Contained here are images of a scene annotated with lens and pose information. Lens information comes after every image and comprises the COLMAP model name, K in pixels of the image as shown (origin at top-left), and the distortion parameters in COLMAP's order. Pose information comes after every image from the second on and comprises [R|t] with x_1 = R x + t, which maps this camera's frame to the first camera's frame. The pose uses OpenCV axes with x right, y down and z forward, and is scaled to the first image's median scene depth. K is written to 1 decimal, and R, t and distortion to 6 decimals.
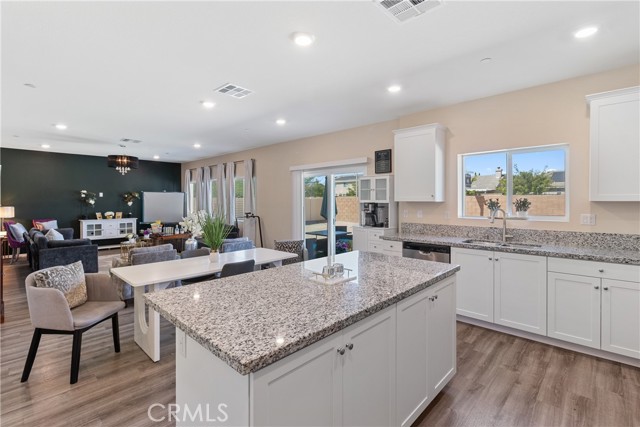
lens RADIAL K [[302.0, 0, 323.8], [0, 302.0, 203.6], [0, 0, 1]] dist [0.004281, -0.000290]
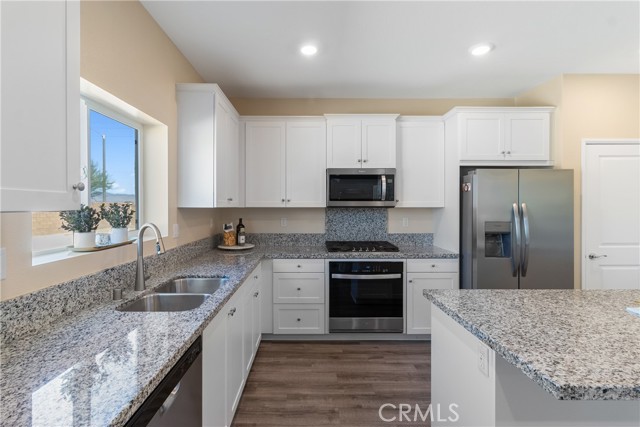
lens RADIAL K [[302.0, 0, 307.7], [0, 302.0, 207.7], [0, 0, 1]] dist [0.004281, -0.000290]
pose [[-0.690104, 0.000333, 0.723710, 0.054122], [0.009206, 0.999923, 0.008318, -0.008634], [-0.723652, 0.012403, -0.690054, 1.034313]]
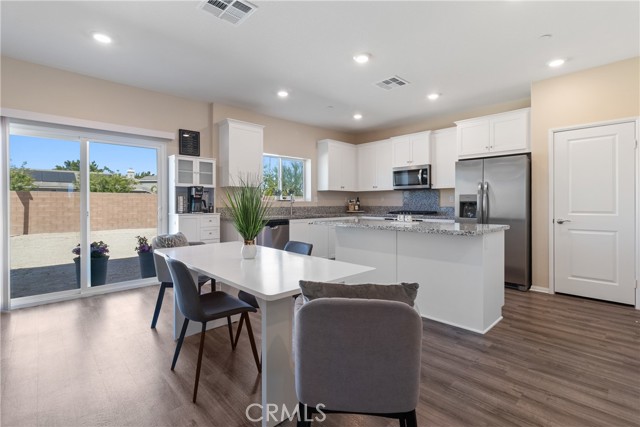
lens RADIAL K [[302.0, 0, 323.6], [0, 302.0, 203.8], [0, 0, 1]] dist [0.004281, -0.000290]
pose [[0.047653, 0.000667, 0.998864, -0.875439], [0.010576, 0.999943, -0.001173, 0.064077], [-0.998808, 0.010620, 0.047644, 0.686820]]
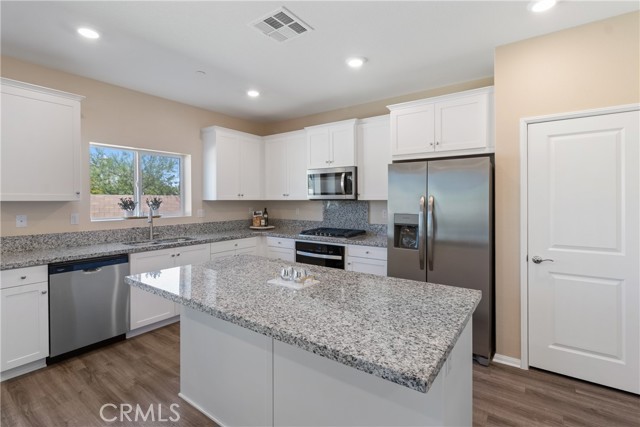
lens RADIAL K [[302.0, 0, 322.2], [0, 302.0, 201.2], [0, 0, 1]] dist [0.004281, -0.000290]
pose [[-0.134698, -0.002995, 0.990882, -0.447403], [0.012061, 0.999916, 0.004662, -0.002826], [-0.990813, 0.012579, -0.134651, 0.511471]]
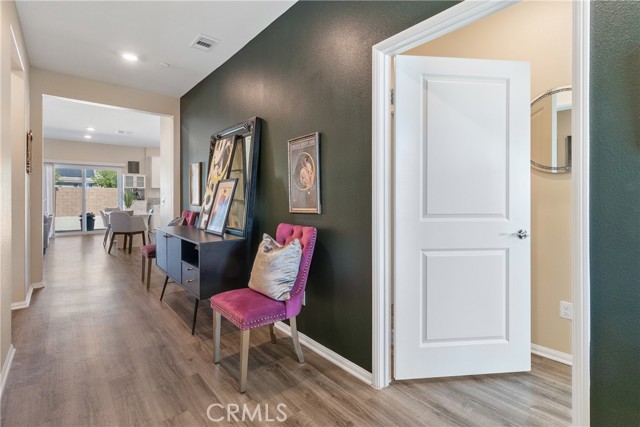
lens RADIAL K [[302.0, 0, 322.4], [0, 302.0, 198.0], [0, 0, 1]] dist [0.004281, -0.000290]
pose [[0.093269, -0.002057, 0.995639, -2.036250], [0.005224, 0.999985, 0.001577, 0.076476], [-0.995627, 0.005054, 0.093278, -0.491175]]
